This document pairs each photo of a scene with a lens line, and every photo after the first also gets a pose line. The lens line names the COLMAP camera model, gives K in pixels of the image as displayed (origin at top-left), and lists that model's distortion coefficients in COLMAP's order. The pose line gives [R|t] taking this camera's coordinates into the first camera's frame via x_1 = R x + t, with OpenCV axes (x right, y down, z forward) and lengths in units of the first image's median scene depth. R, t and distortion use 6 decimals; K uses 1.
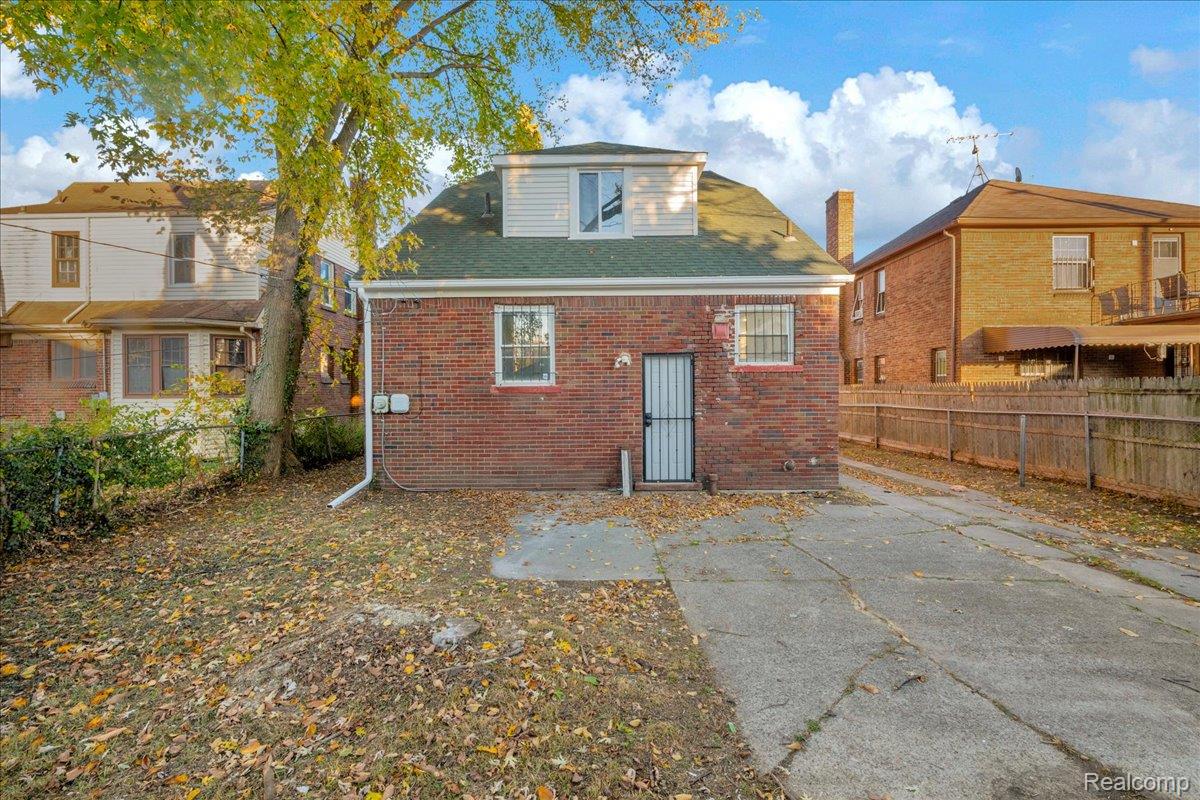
lens RADIAL K [[485.3, 0, 595.2], [0, 485.3, 394.5], [0, 0, 1]] dist [-0.011353, -0.000282]
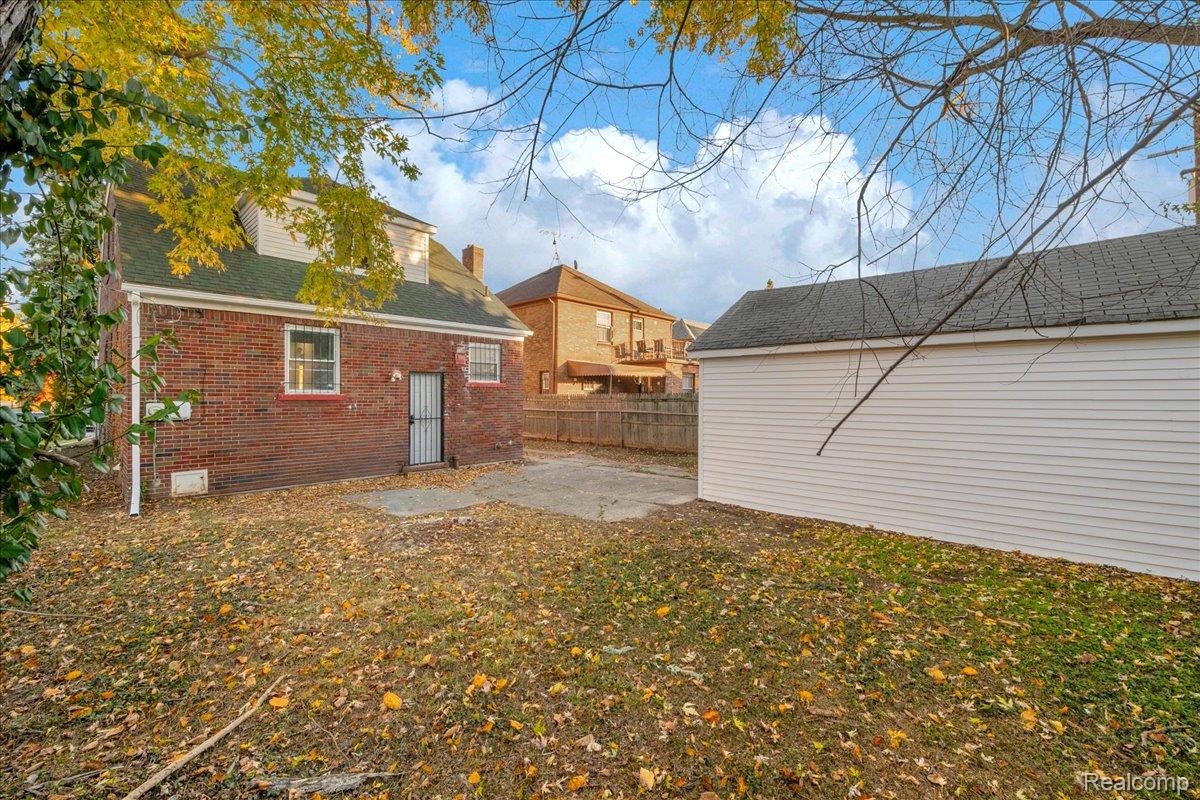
lens RADIAL K [[485.3, 0, 595.2], [0, 485.3, 394.5], [0, 0, 1]] dist [-0.011353, -0.000282]
pose [[0.678688, 0.009513, 0.734365, -0.542461], [-0.001135, 0.999929, -0.011904, -0.003908], [-0.734426, 0.007245, 0.678650, -0.307864]]
